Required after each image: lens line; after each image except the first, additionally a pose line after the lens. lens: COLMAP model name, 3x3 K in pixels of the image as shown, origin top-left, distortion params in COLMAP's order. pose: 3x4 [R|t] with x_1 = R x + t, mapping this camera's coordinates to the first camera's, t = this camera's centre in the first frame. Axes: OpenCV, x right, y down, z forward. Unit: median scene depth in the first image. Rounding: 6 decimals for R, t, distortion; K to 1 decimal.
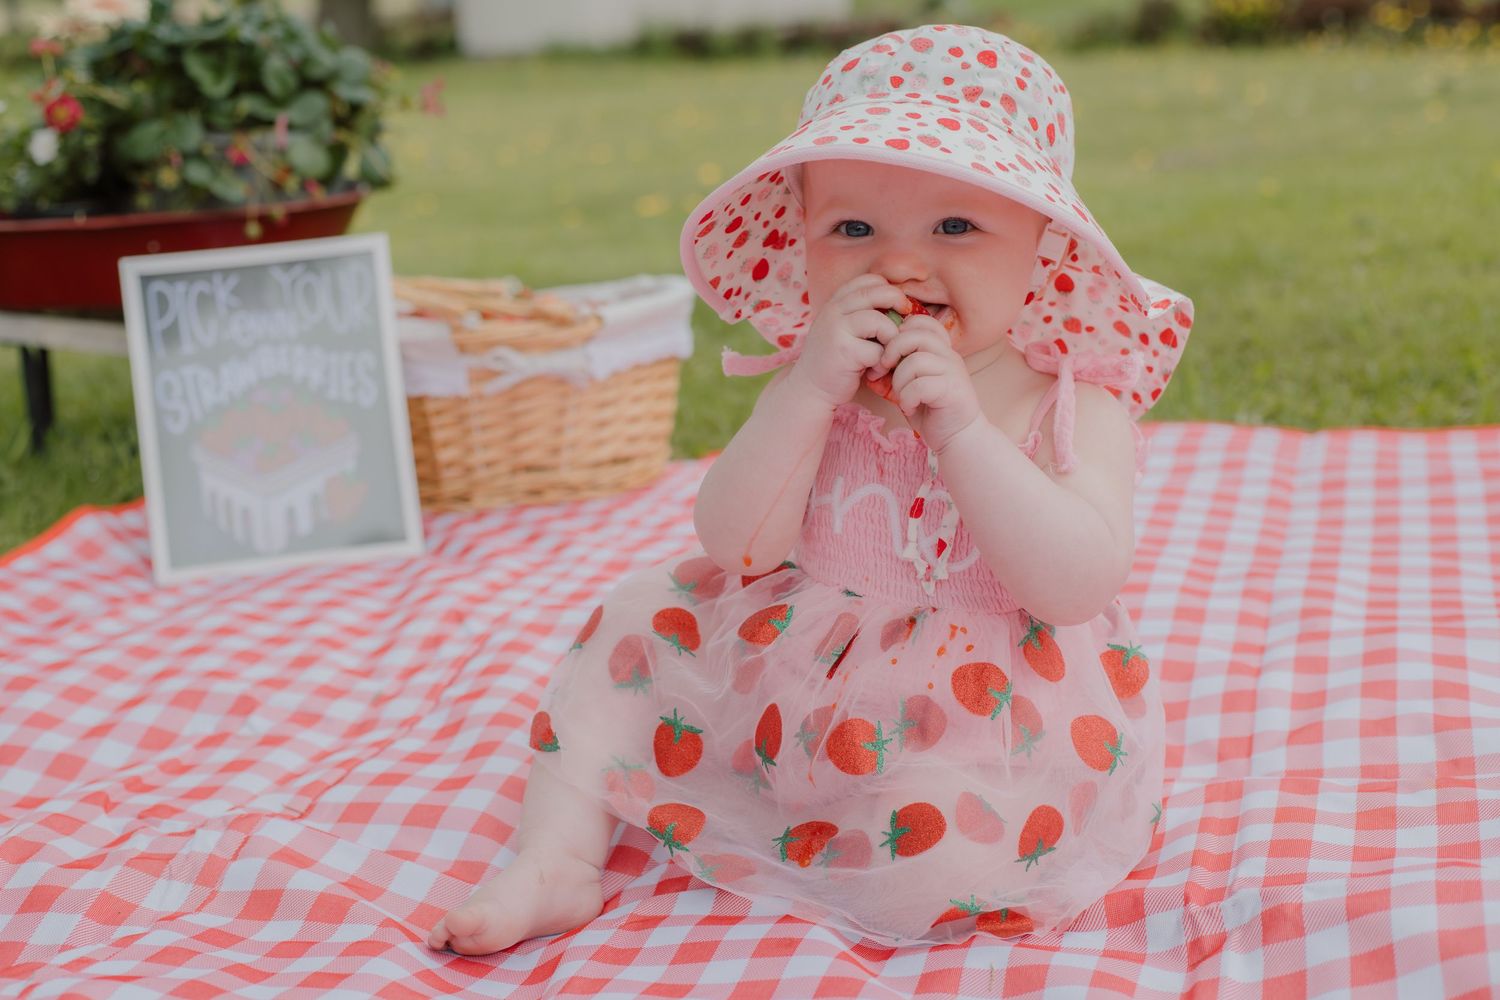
lens RADIAL K [[2431.0, 0, 685.7], [0, 2431.0, 499.1], [0, 0, 1]] dist [-0.102409, 0.000000]
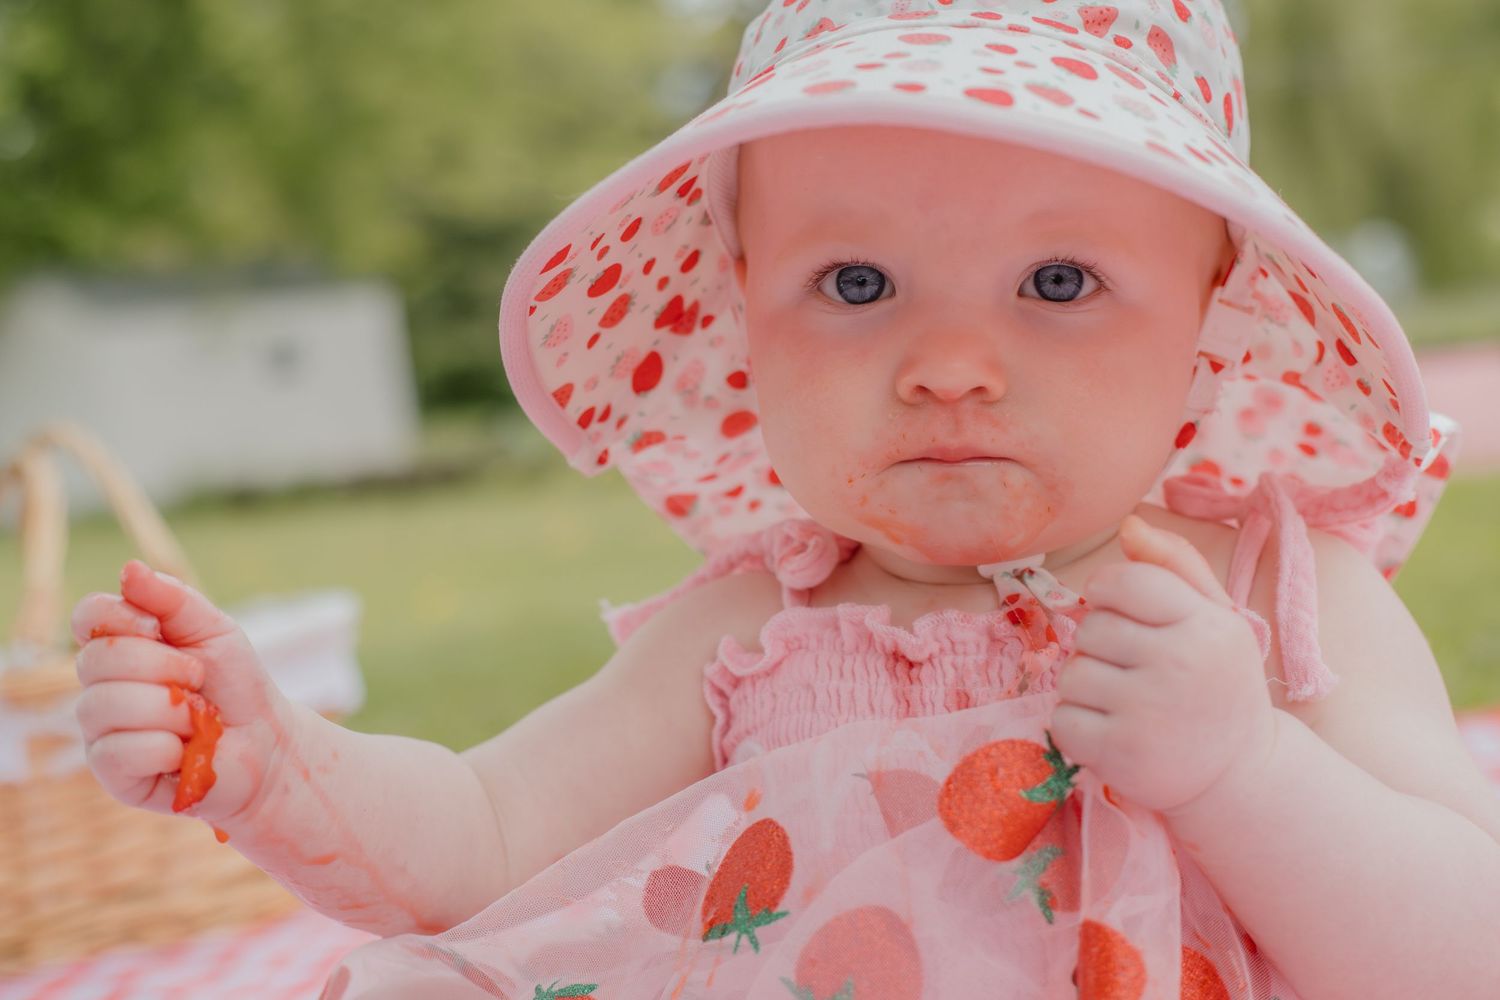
lens RADIAL K [[2431.0, 0, 793.3], [0, 2431.0, 477.3], [0, 0, 1]] dist [-0.102409, 0.000000]
pose [[0.988704, 0.008188, 0.149657, -0.016543], [0.001547, 0.997896, -0.064820, -0.039789], [-0.149873, 0.064320, 0.986611, 0.502806]]
